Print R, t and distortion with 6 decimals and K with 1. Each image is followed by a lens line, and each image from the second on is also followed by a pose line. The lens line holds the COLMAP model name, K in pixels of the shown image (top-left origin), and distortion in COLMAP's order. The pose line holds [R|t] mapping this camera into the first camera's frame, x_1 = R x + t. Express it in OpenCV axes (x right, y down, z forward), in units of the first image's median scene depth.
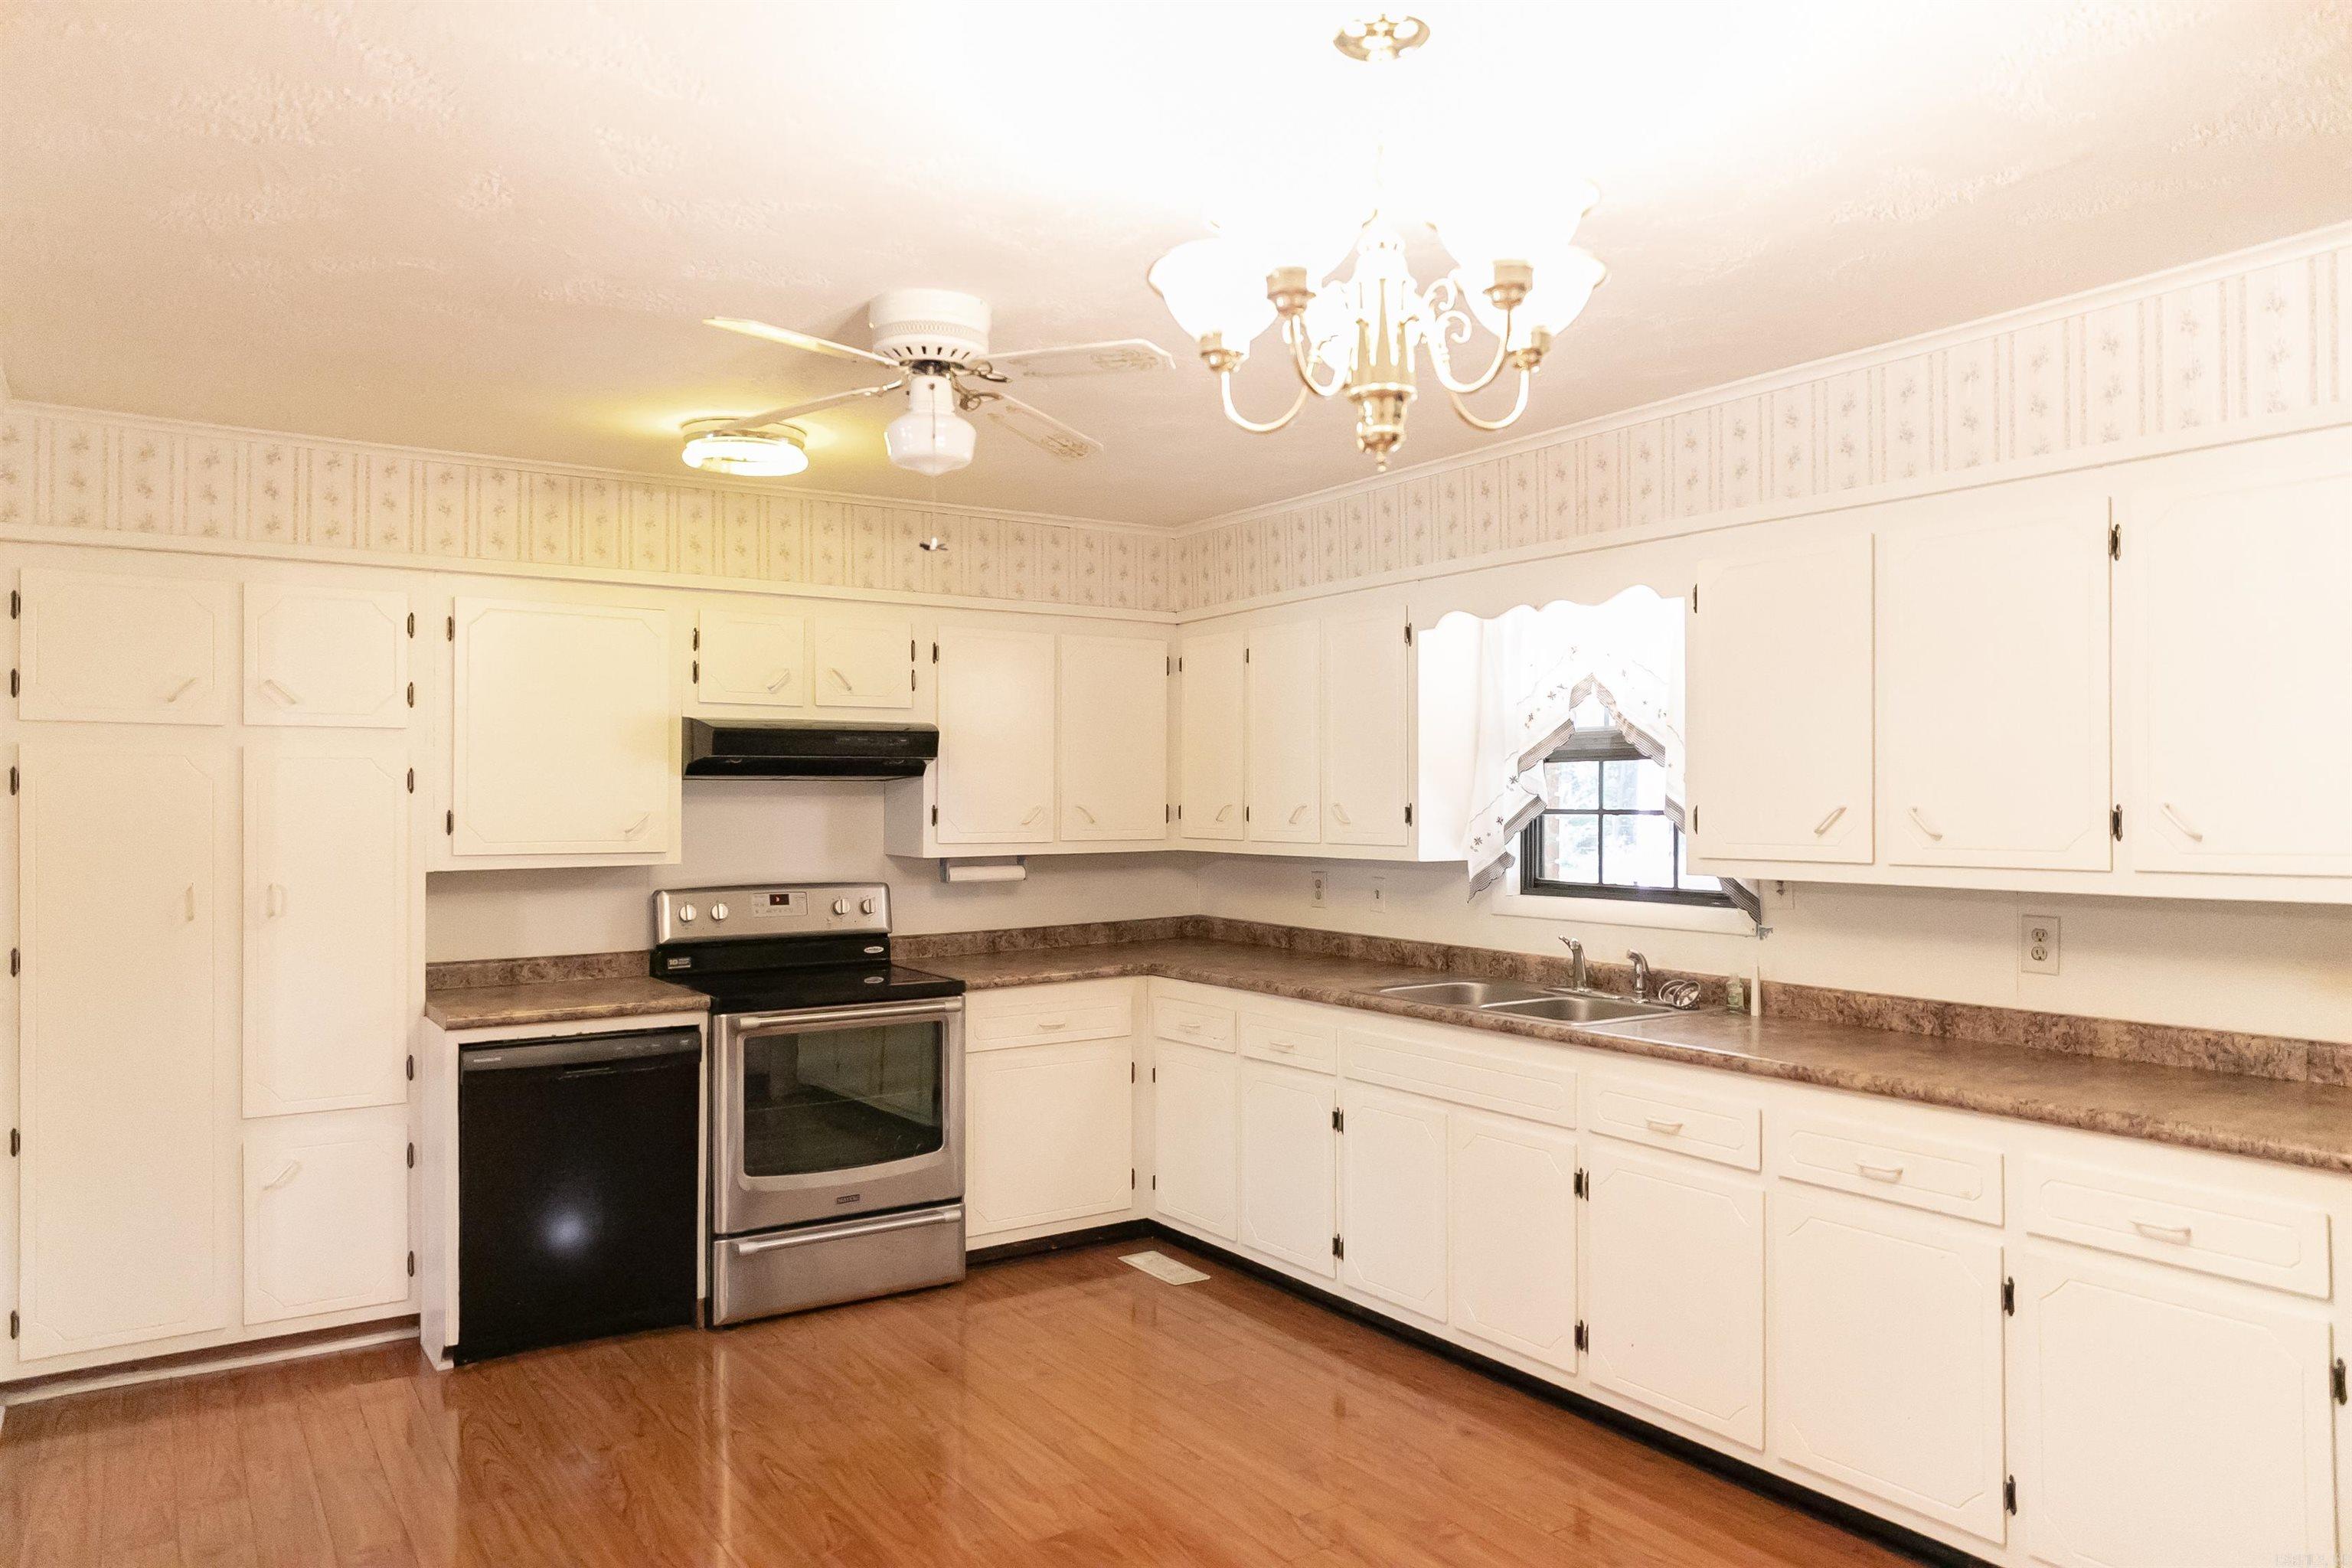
lens RADIAL K [[1624.4, 0, 1195.8], [0, 1624.4, 789.0], [0, 0, 1]] dist [0.019129, -0.012687]
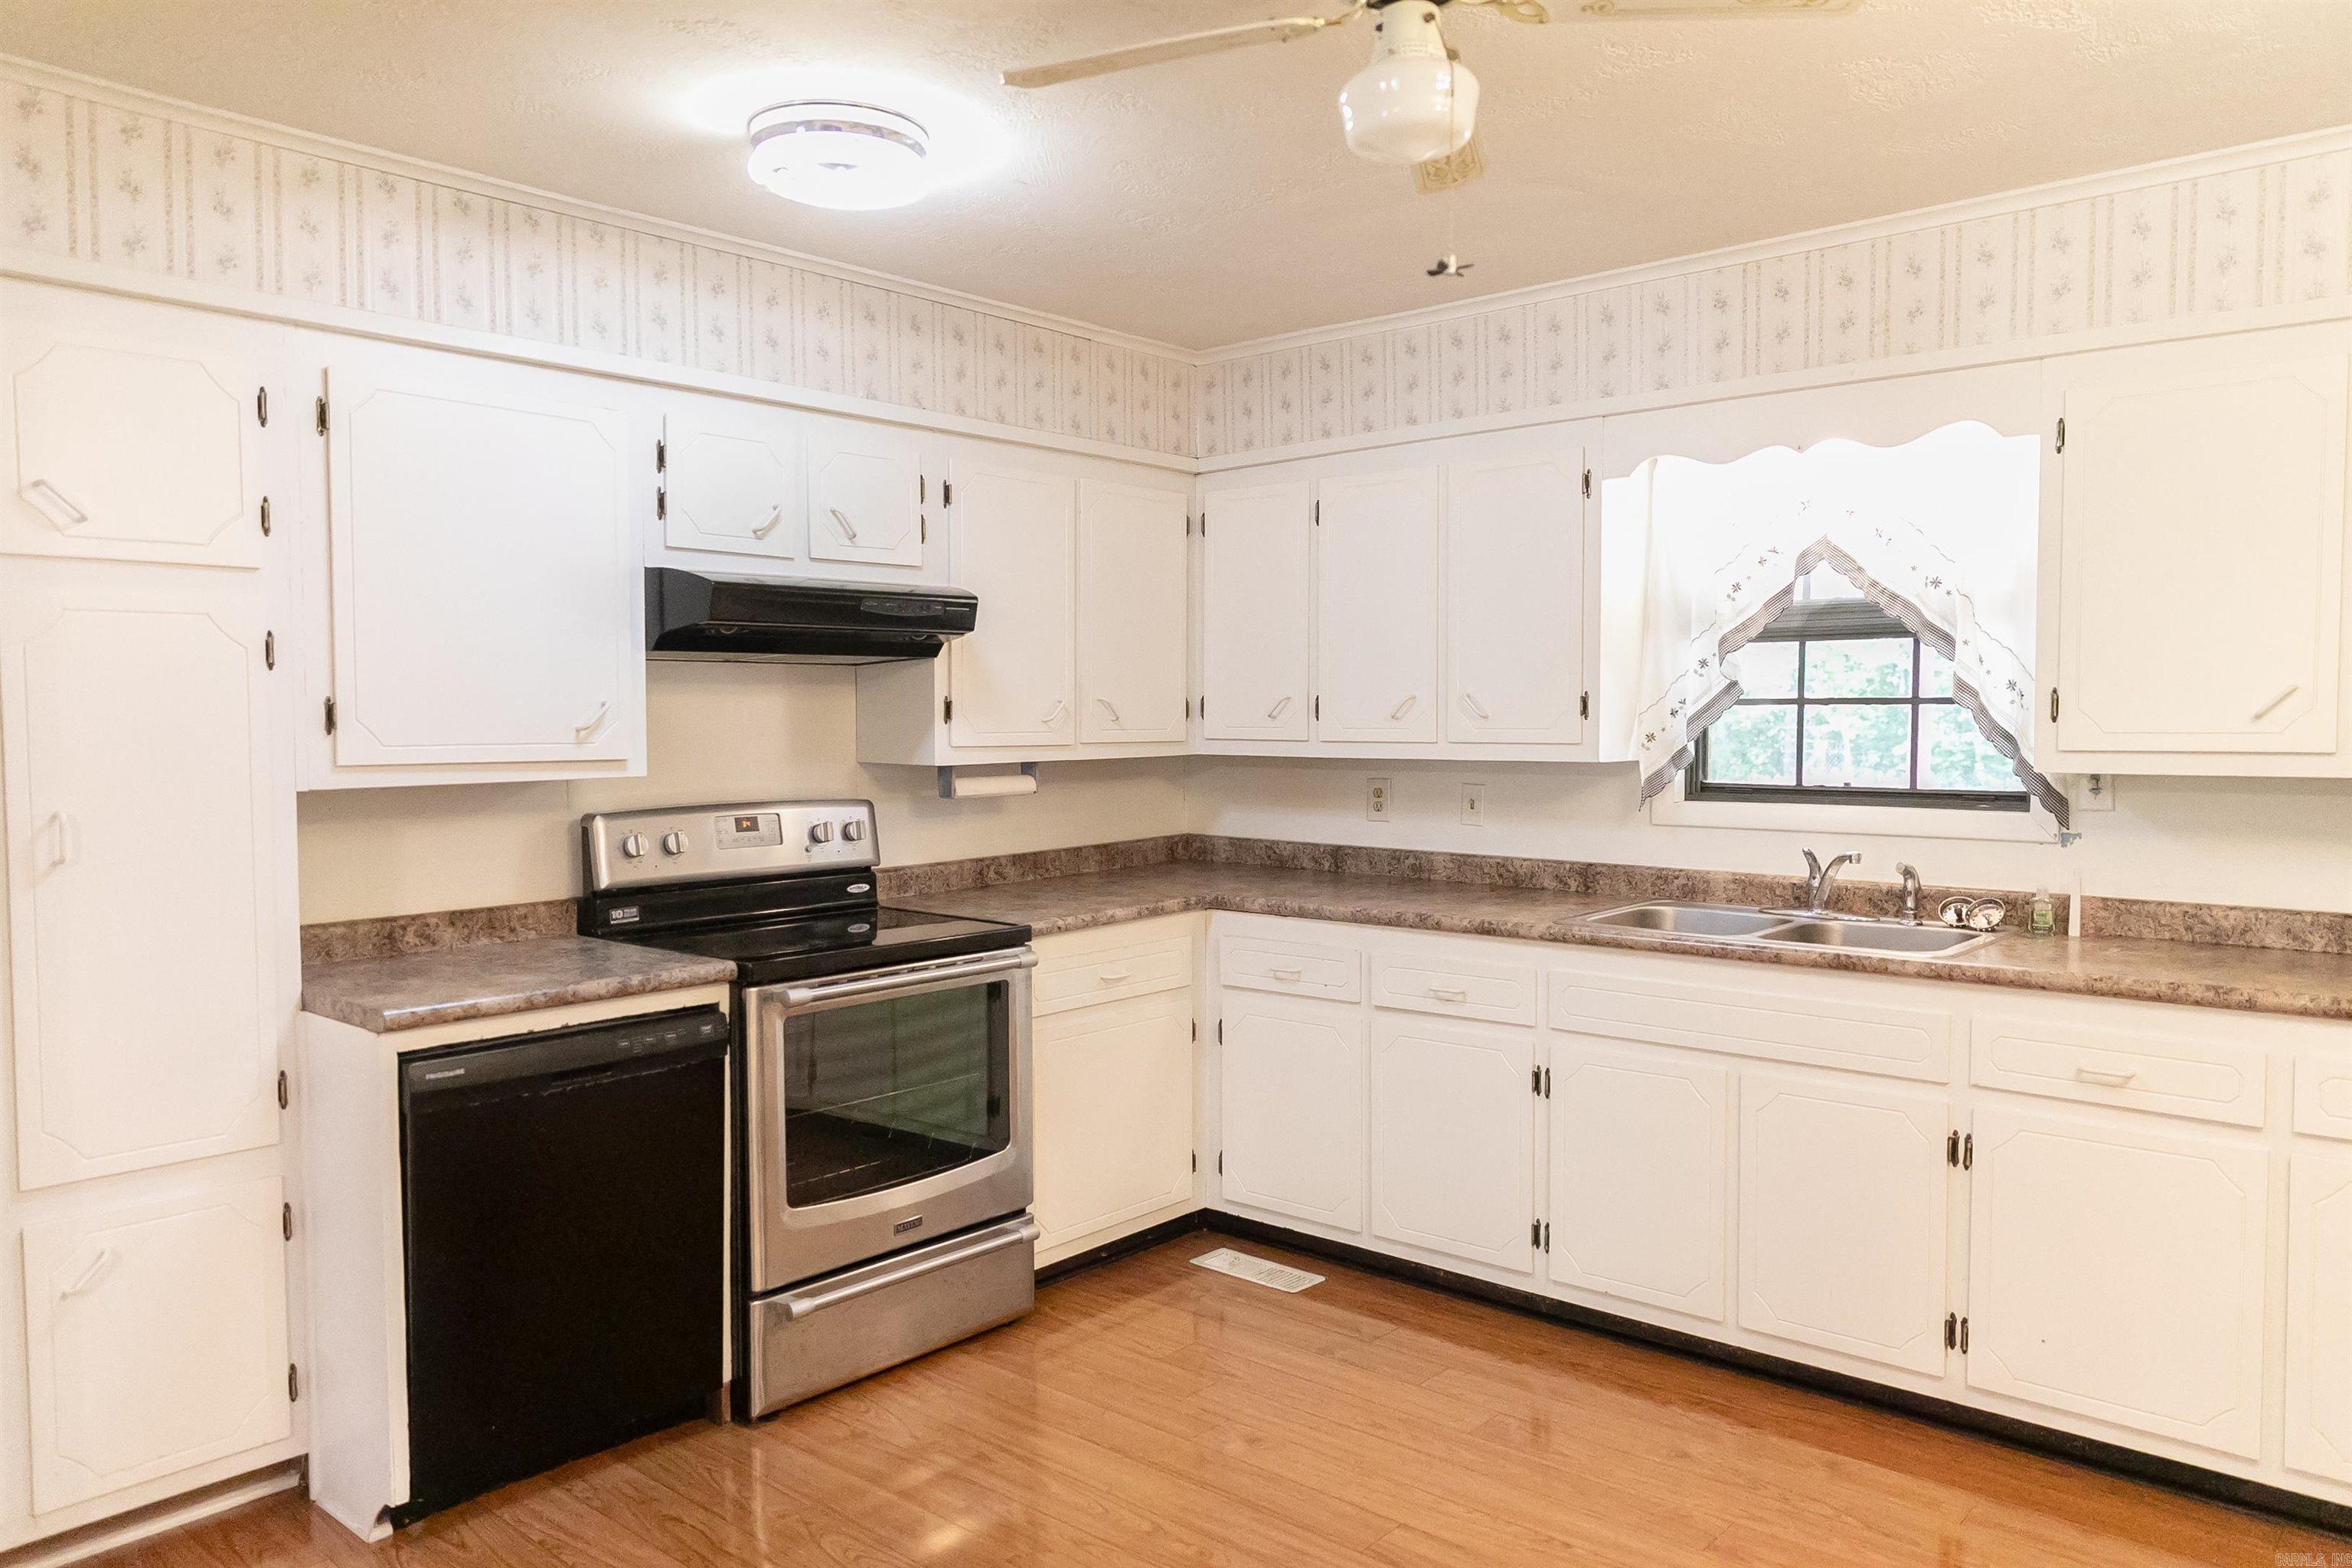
lens RADIAL K [[1624.4, 0, 1157.2], [0, 1624.4, 796.2], [0, 0, 1]] dist [0.019129, -0.012687]
pose [[0.964336, -0.015062, 0.264251, -0.305584], [0.000070, 0.998394, 0.056651, 0.015456], [-0.264680, -0.054612, 0.962789, 0.274402]]
